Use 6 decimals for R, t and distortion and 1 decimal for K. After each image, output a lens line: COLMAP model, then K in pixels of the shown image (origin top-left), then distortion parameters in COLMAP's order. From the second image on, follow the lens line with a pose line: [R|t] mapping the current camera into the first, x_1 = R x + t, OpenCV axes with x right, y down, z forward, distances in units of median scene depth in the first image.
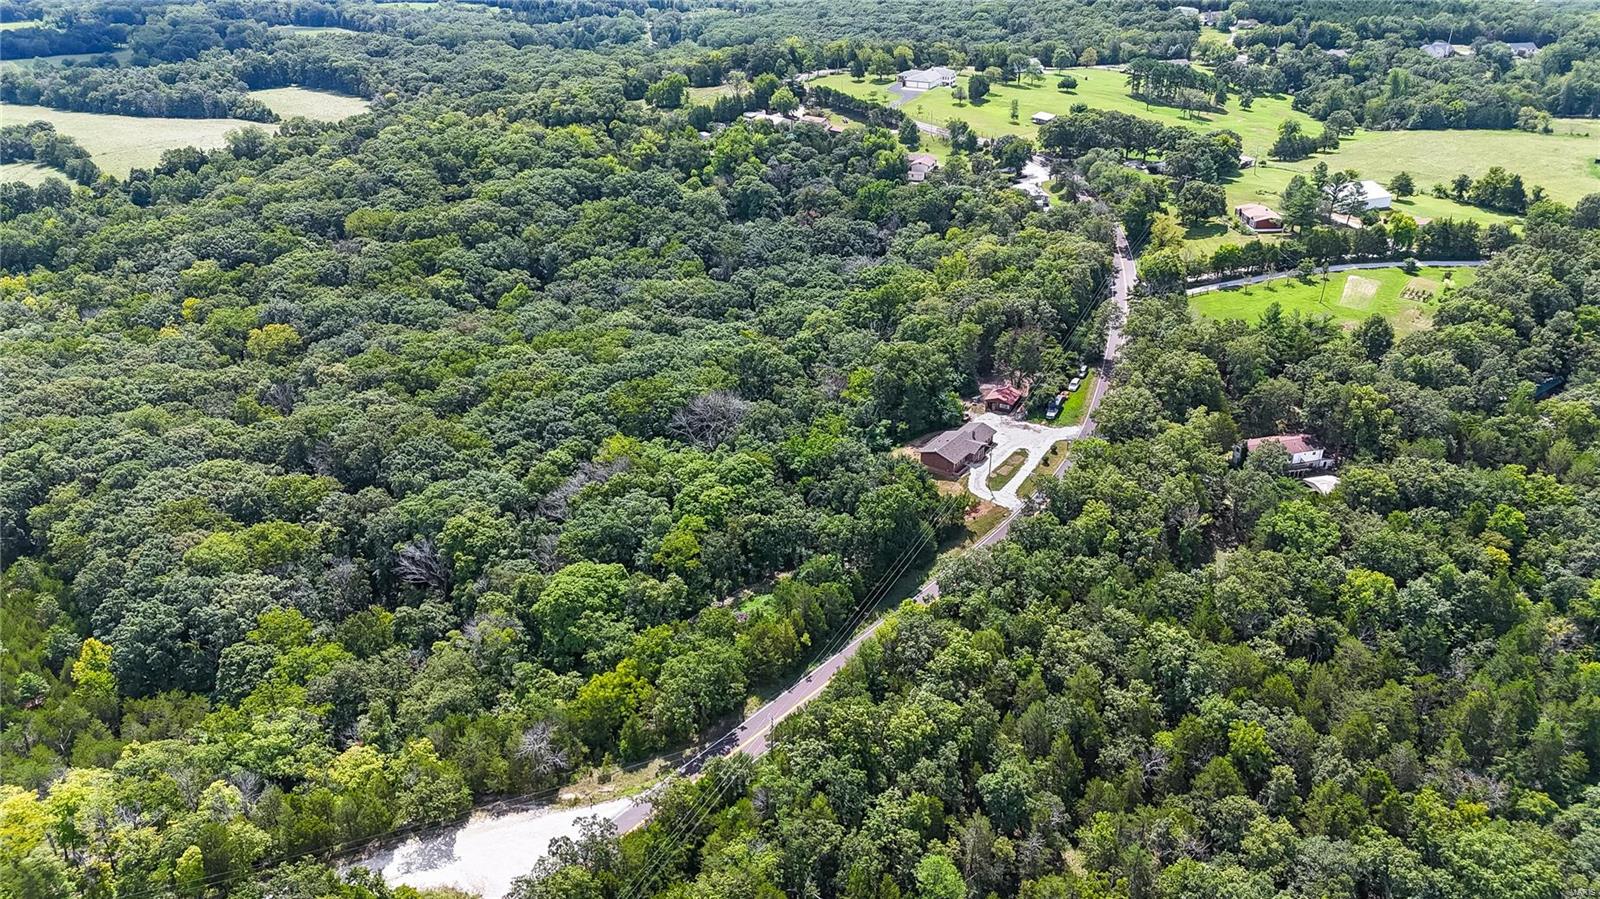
lens RADIAL K [[1164.7, 0, 800.0], [0, 1164.7, 449.5], [0, 0, 1]] dist [0.127647, -0.137663]
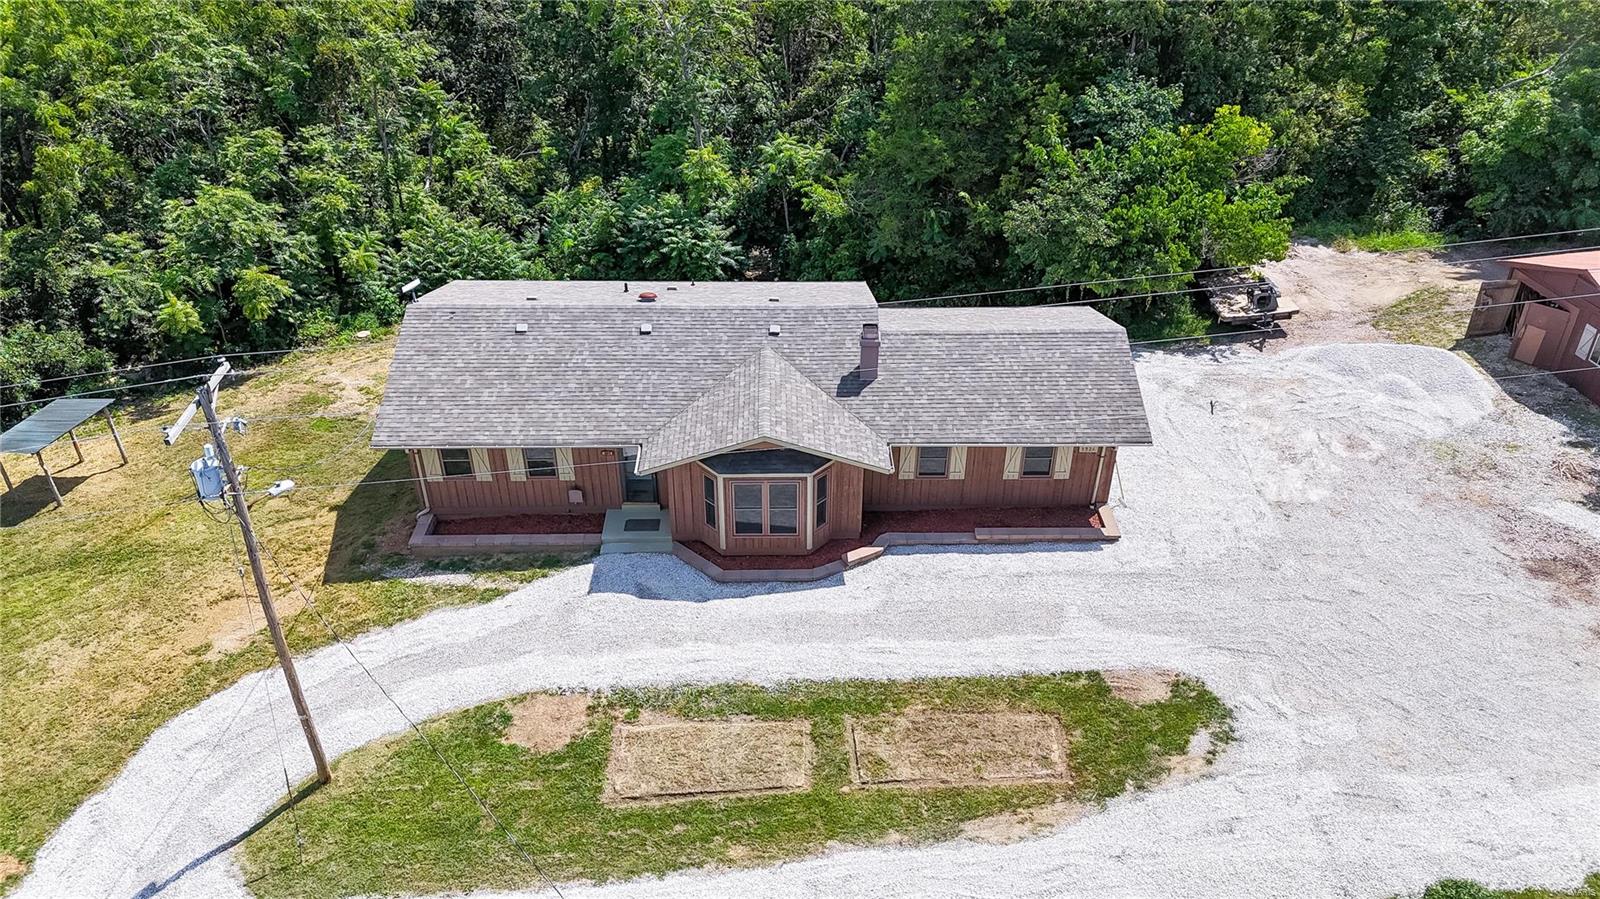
lens RADIAL K [[1164.7, 0, 800.0], [0, 1164.7, 449.5], [0, 0, 1]] dist [0.127647, -0.137663]
pose [[0.593873, 0.442386, -0.672019, 0.216388], [-0.363433, 0.892694, 0.266484, -0.031728], [0.717796, 0.085976, 0.690924, 0.861405]]
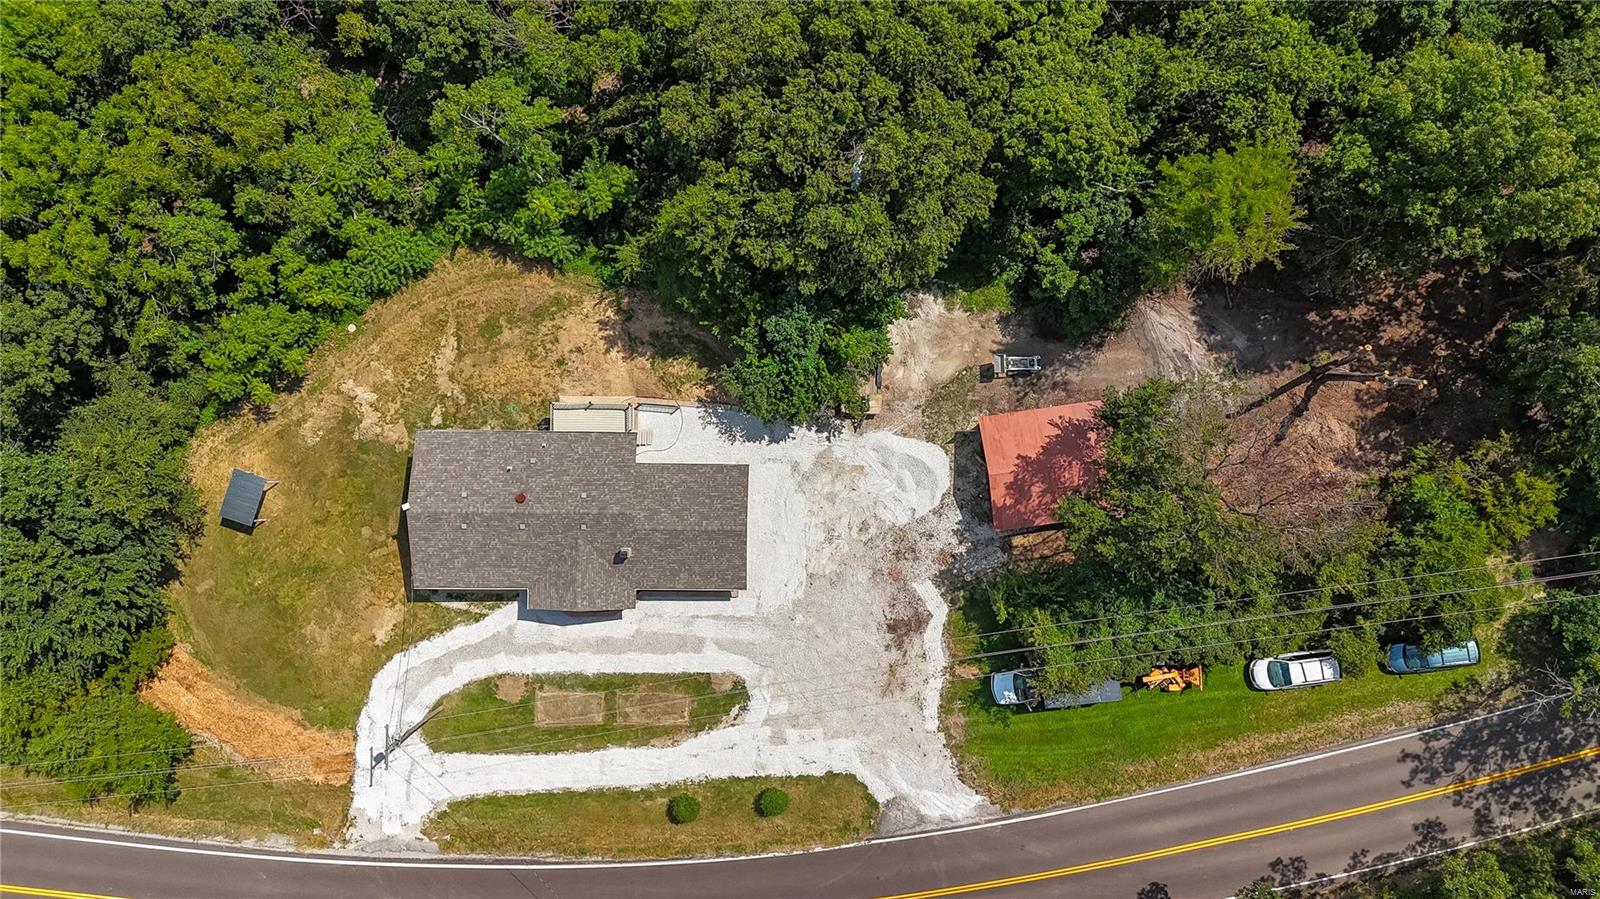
lens RADIAL K [[1164.7, 0, 800.0], [0, 1164.7, 449.5], [0, 0, 1]] dist [0.127647, -0.137663]
pose [[0.571127, 0.820842, -0.005663, 0.145189], [-0.373117, 0.265741, 0.888913, -0.255632], [0.731162, -0.505569, 0.458042, 0.866744]]
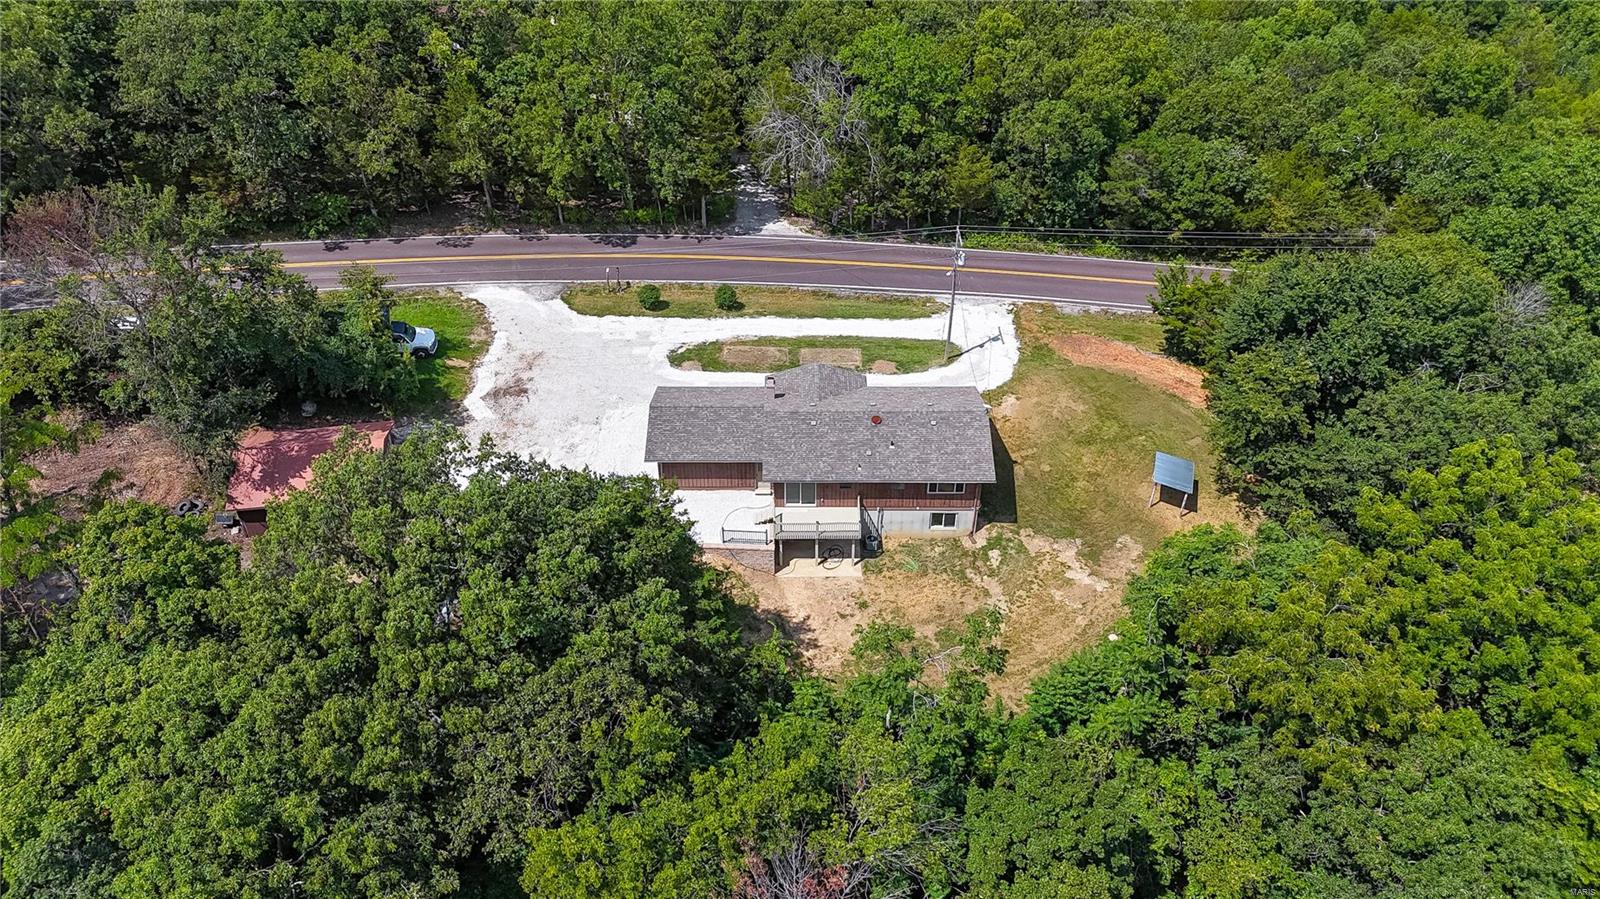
lens RADIAL K [[1164.7, 0, 800.0], [0, 1164.7, 449.5], [0, 0, 1]] dist [0.127647, -0.137663]
pose [[-0.582097, -0.505700, 0.636734, -0.031222], [0.361420, 0.540555, 0.759721, -0.195774], [-0.728381, 0.672360, -0.131886, 0.980890]]
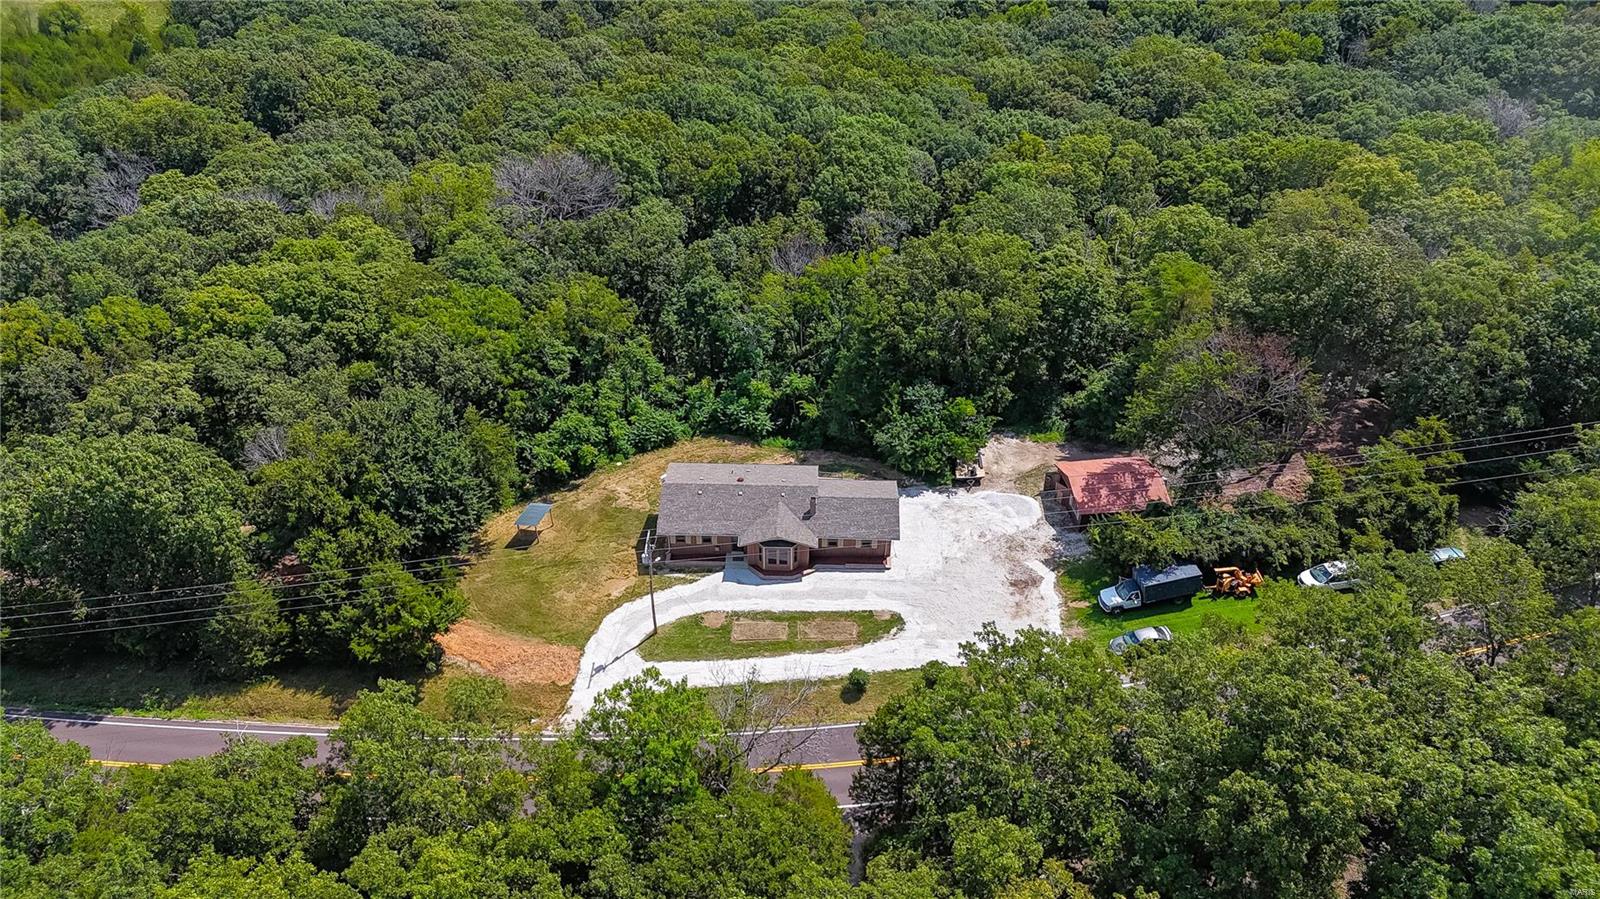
lens RADIAL K [[1163.7, 0, 800.0], [0, 1163.7, 449.5], [0, 0, 1]] dist [0.188973, -0.196114]
pose [[0.561801, 0.497406, -0.661035, 0.359344], [-0.379503, 0.864972, 0.328330, -0.139566], [0.735090, 0.066409, 0.674709, 0.705060]]
